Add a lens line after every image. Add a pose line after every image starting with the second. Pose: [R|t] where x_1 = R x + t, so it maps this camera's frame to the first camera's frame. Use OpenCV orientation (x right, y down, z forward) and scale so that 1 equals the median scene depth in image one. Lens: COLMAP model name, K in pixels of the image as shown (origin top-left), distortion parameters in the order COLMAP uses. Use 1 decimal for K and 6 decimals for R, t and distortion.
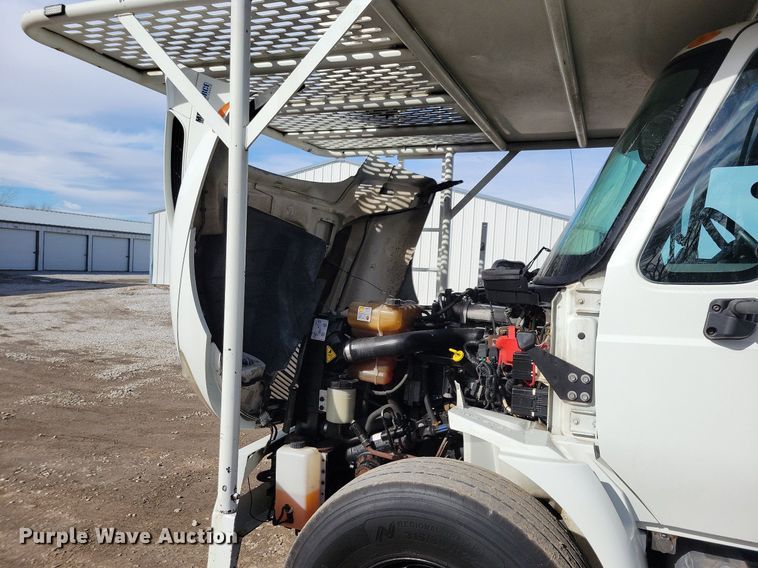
lens RADIAL K [[567.9, 0, 385.0], [0, 567.9, 283.4], [0, 0, 1]] dist [0.048069, -0.028873]
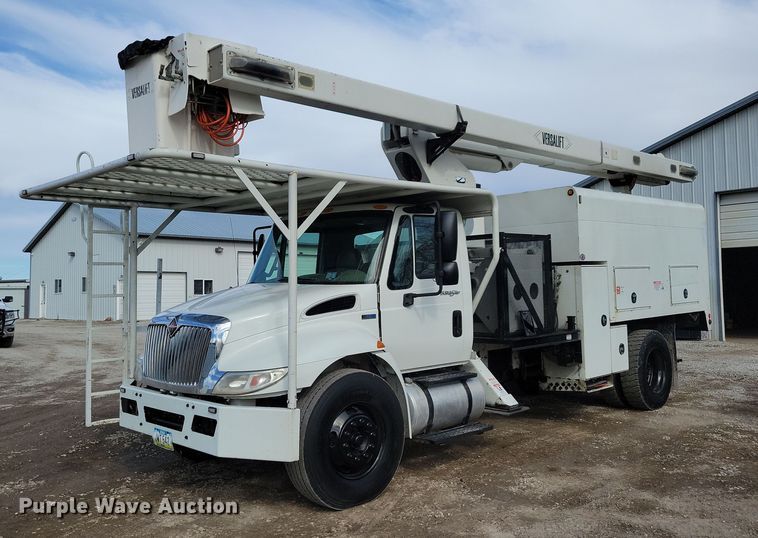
lens RADIAL K [[677.1, 0, 376.1], [0, 677.1, 261.3], [0, 0, 1]] dist [0.018363, 0.005666]
pose [[0.404649, -0.013101, 0.914378, -1.137638], [0.064761, 0.997797, -0.014363, -0.042263], [-0.912176, 0.065028, 0.404606, -0.159476]]
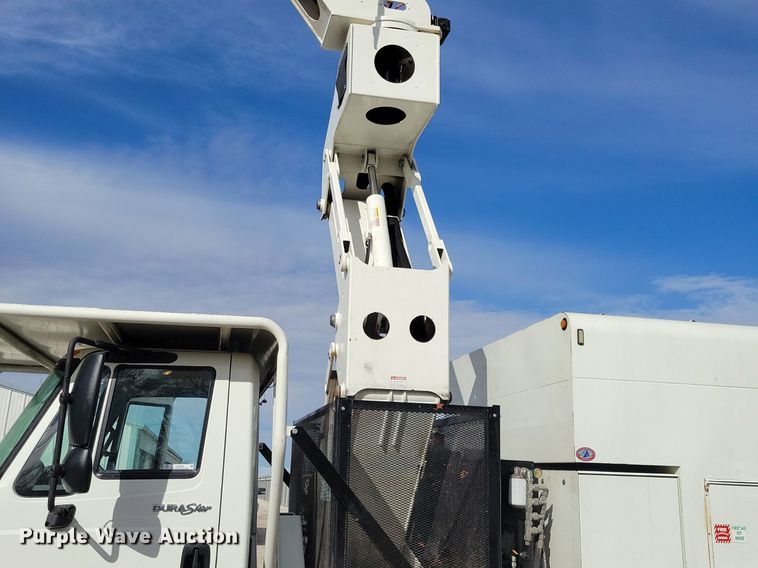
lens RADIAL K [[741.3, 0, 378.5], [0, 741.3, 302.2], [0, 0, 1]] dist [0.016079, 0.000000]
pose [[0.823582, 0.124730, 0.553312, 0.016186], [0.012878, 0.971157, -0.238091, -0.006891], [-0.567051, 0.203213, 0.798222, -0.612879]]
